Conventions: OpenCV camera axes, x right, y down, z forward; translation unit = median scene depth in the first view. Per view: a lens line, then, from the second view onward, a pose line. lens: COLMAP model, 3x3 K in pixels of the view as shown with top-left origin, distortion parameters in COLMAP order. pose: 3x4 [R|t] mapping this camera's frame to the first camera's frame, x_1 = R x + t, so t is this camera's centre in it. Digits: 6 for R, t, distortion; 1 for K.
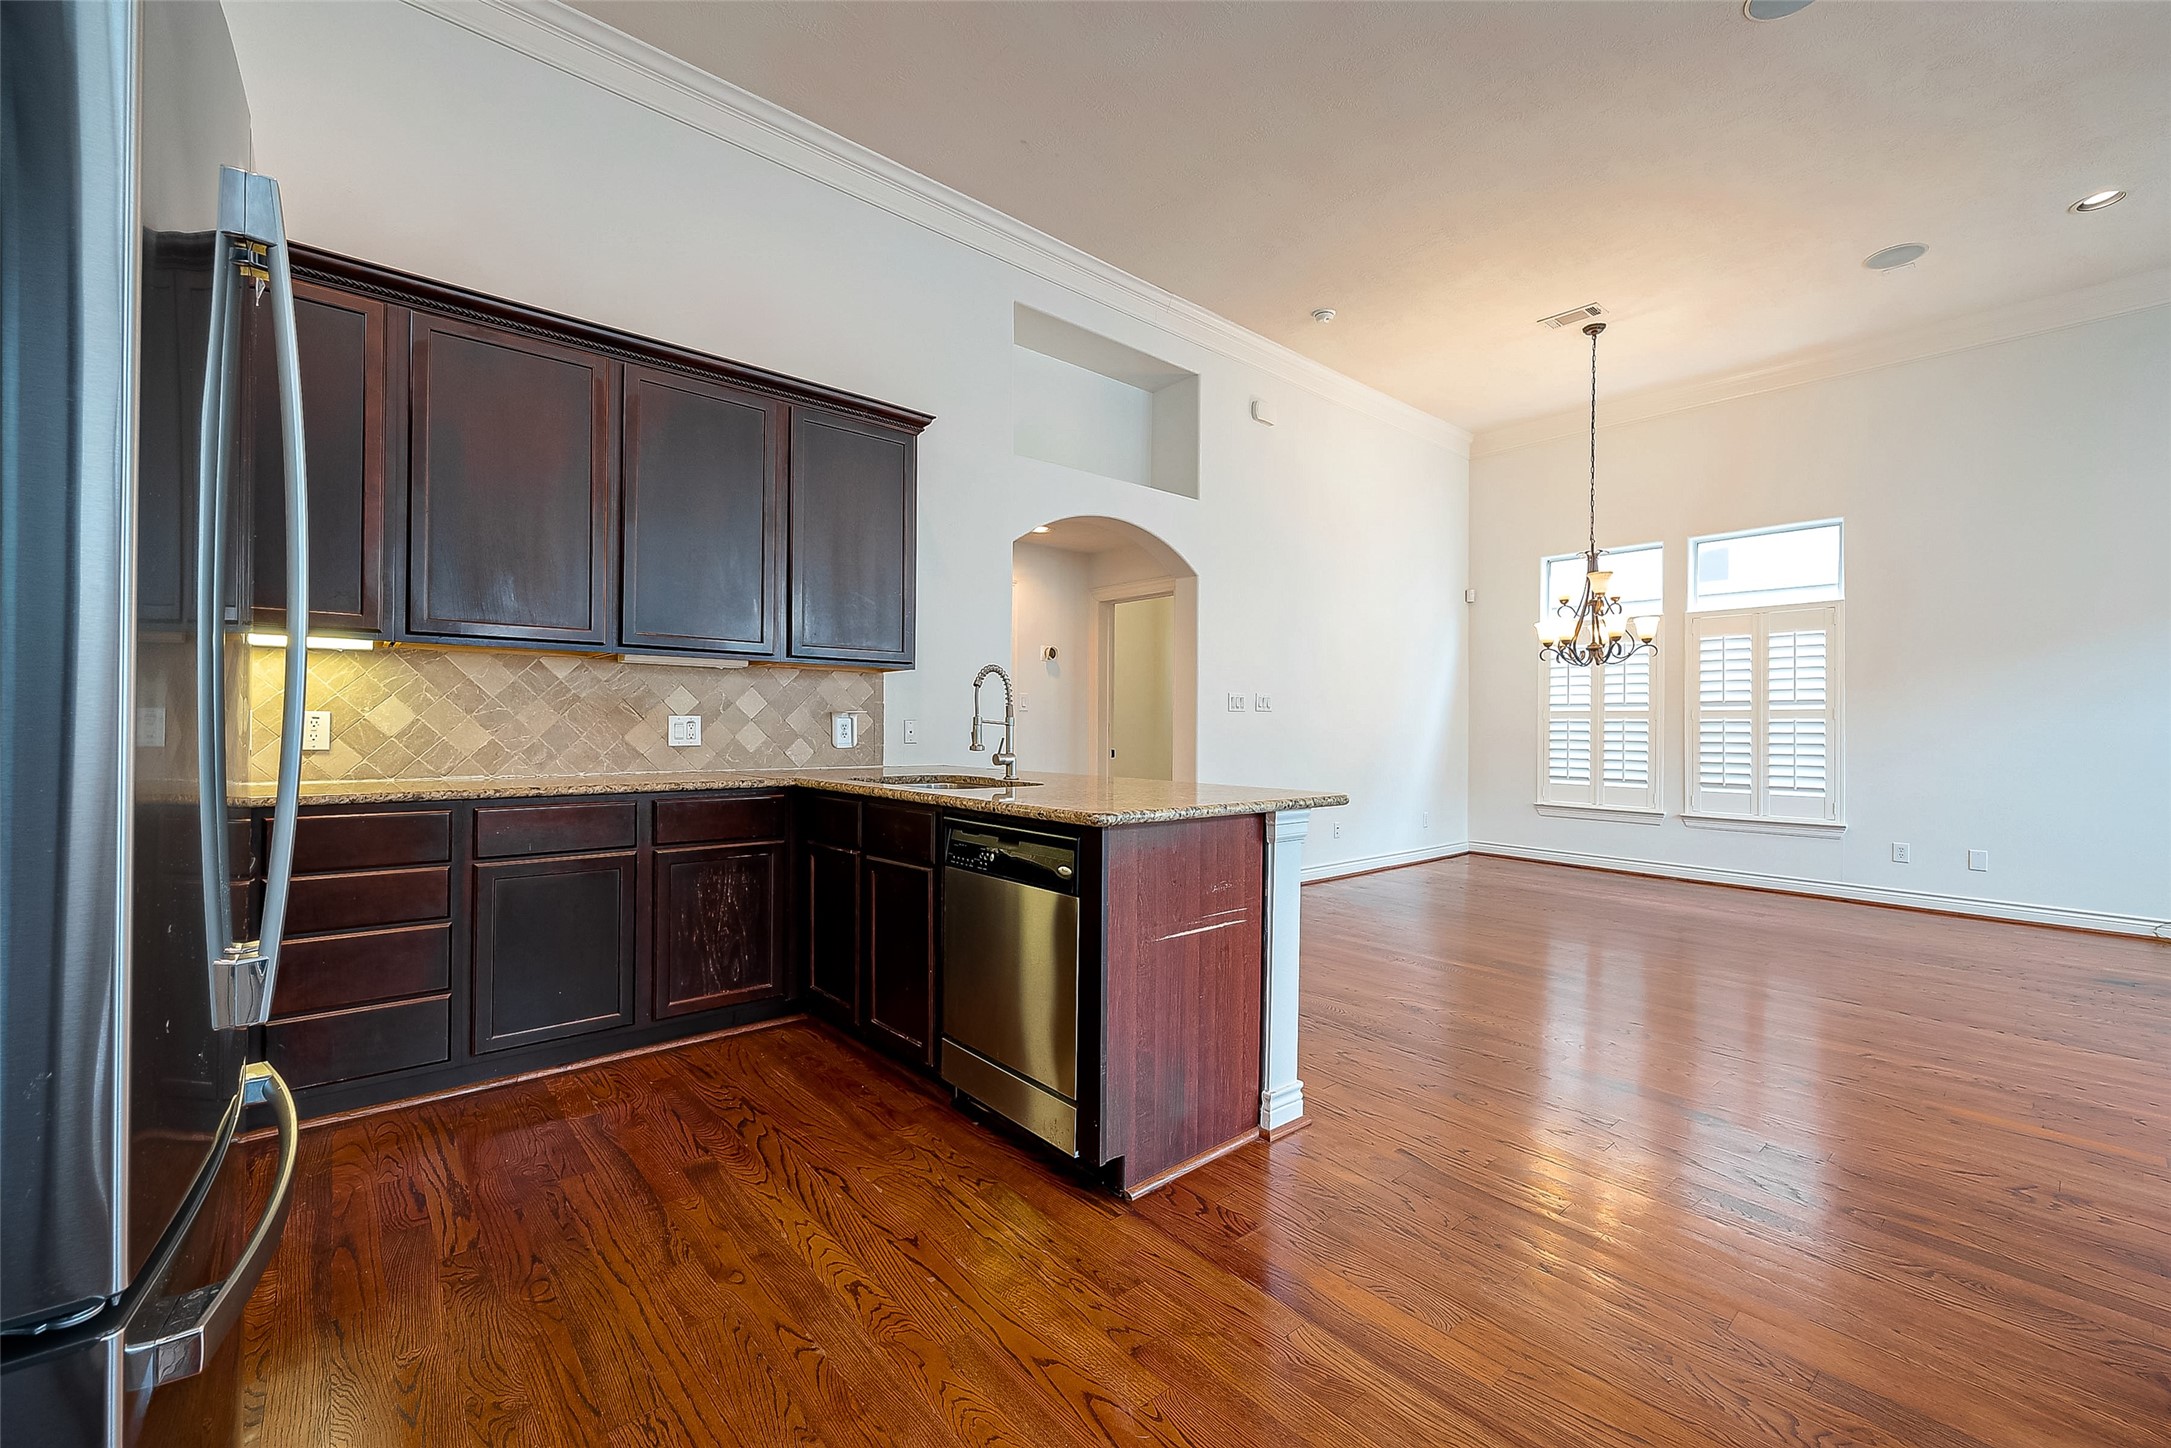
lens RADIAL K [[884.4, 0, 1090.7], [0, 884.4, 721.9], [0, 0, 1]] dist [0.001621, 0.000151]
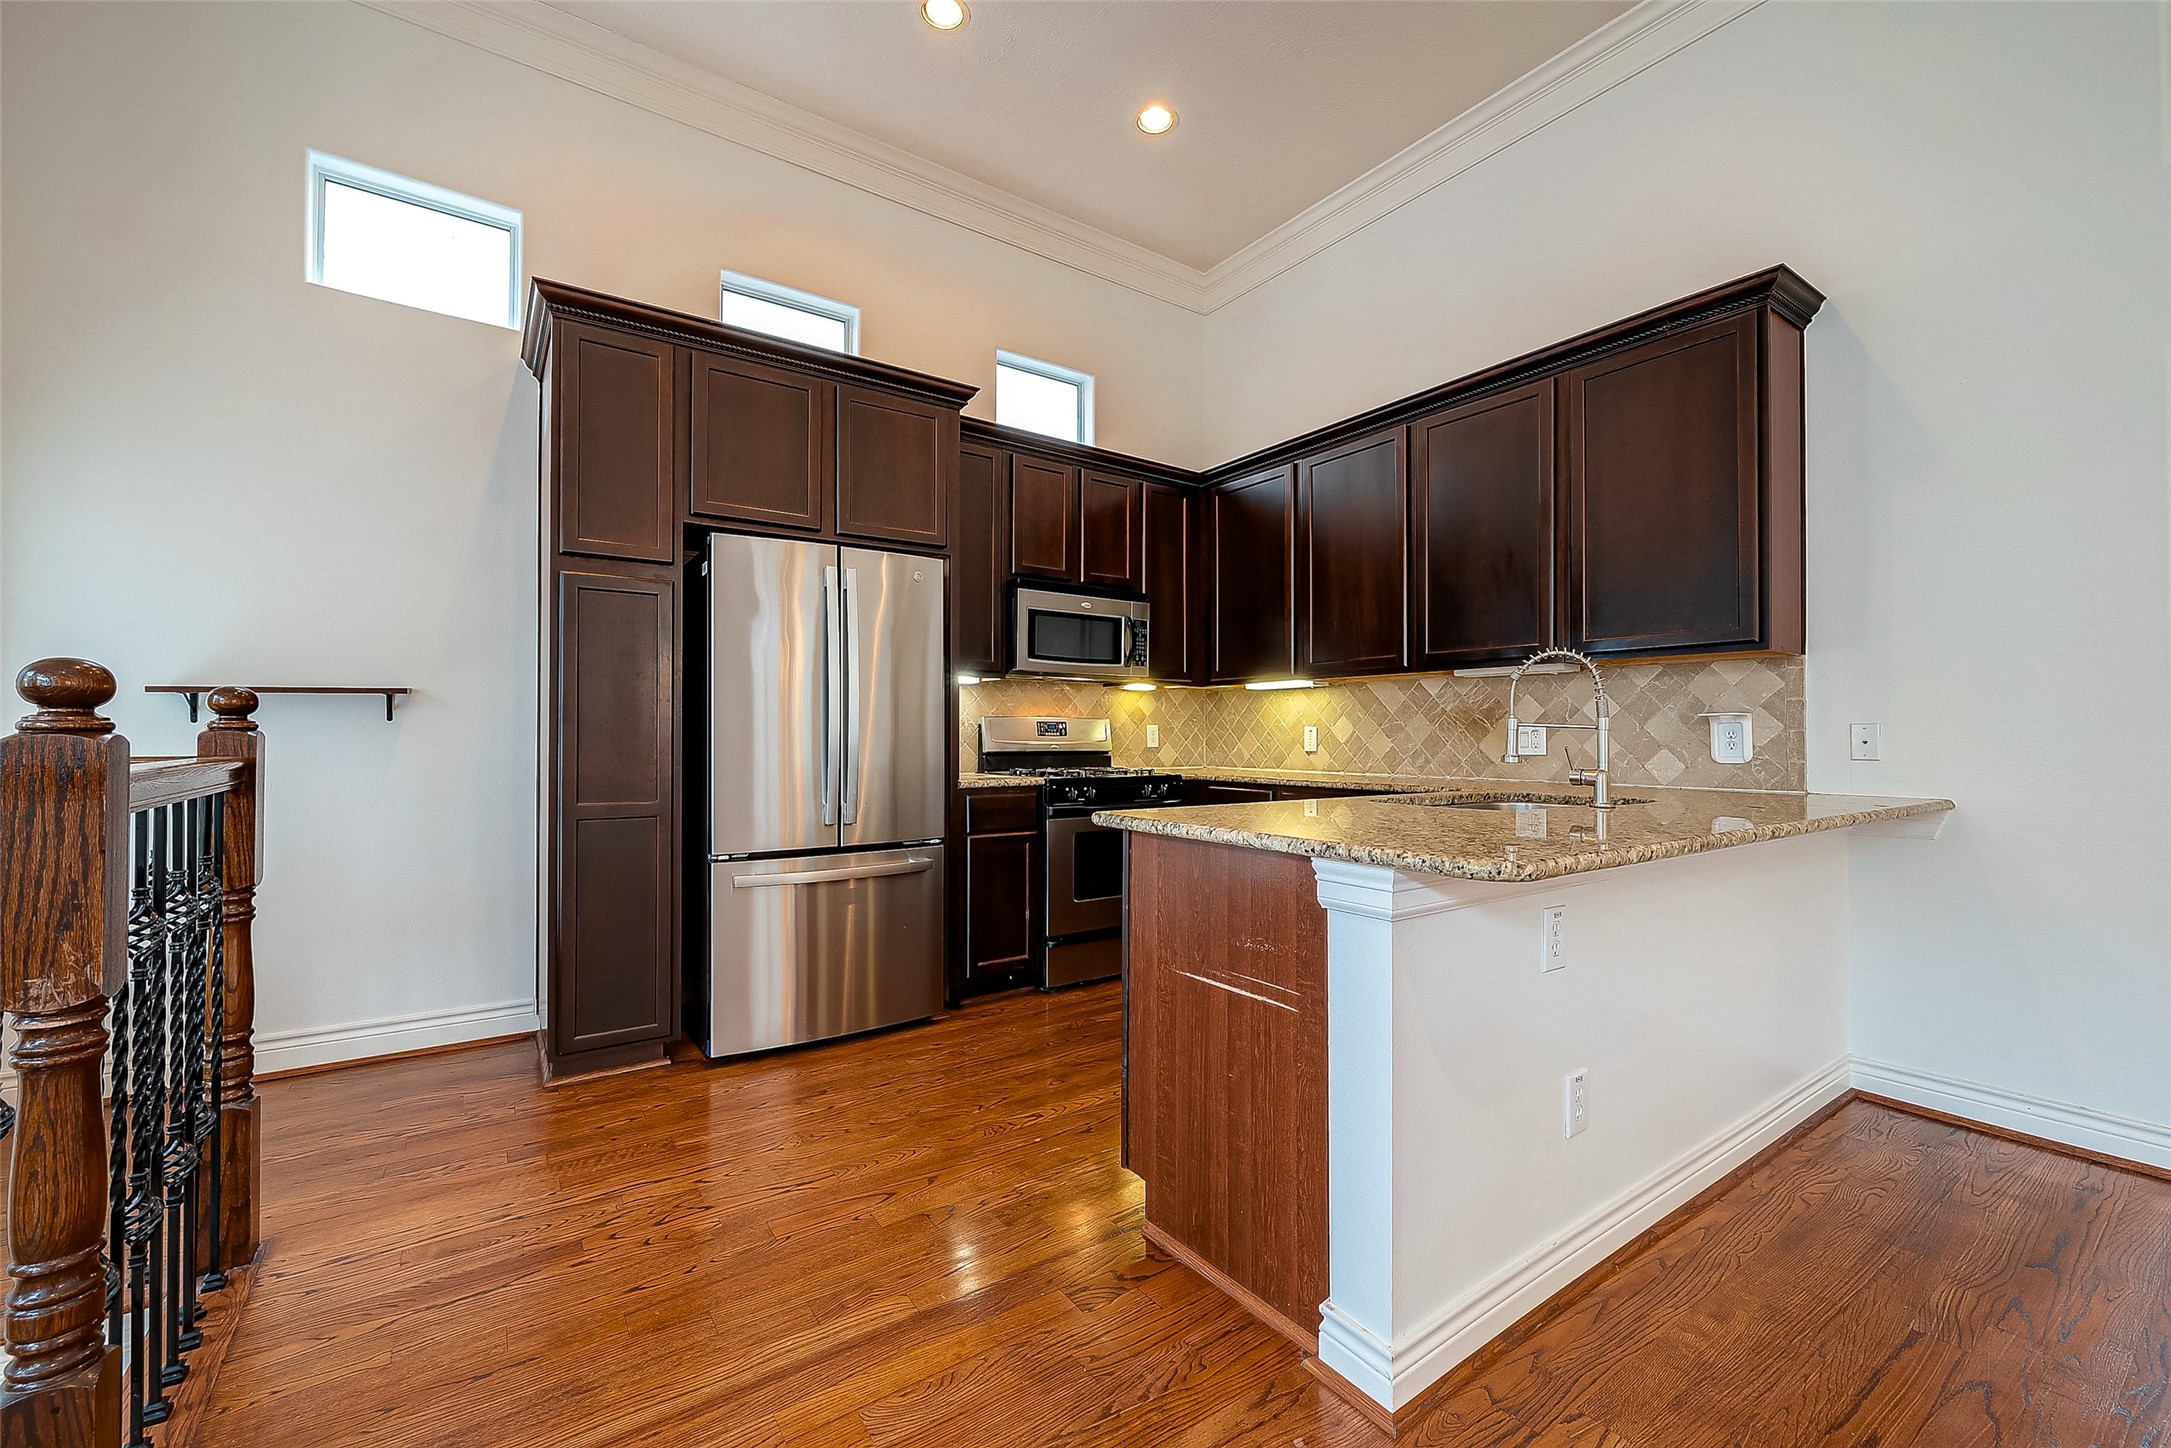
lens RADIAL K [[884.4, 0, 1083.4], [0, 884.4, 728.8], [0, 0, 1]] dist [0.001621, 0.000151]
pose [[-0.111516, -0.015870, -0.993636, 0.663647], [0.002729, 0.999864, -0.016276, 0.014166], [0.993759, -0.004527, -0.111457, 0.696156]]
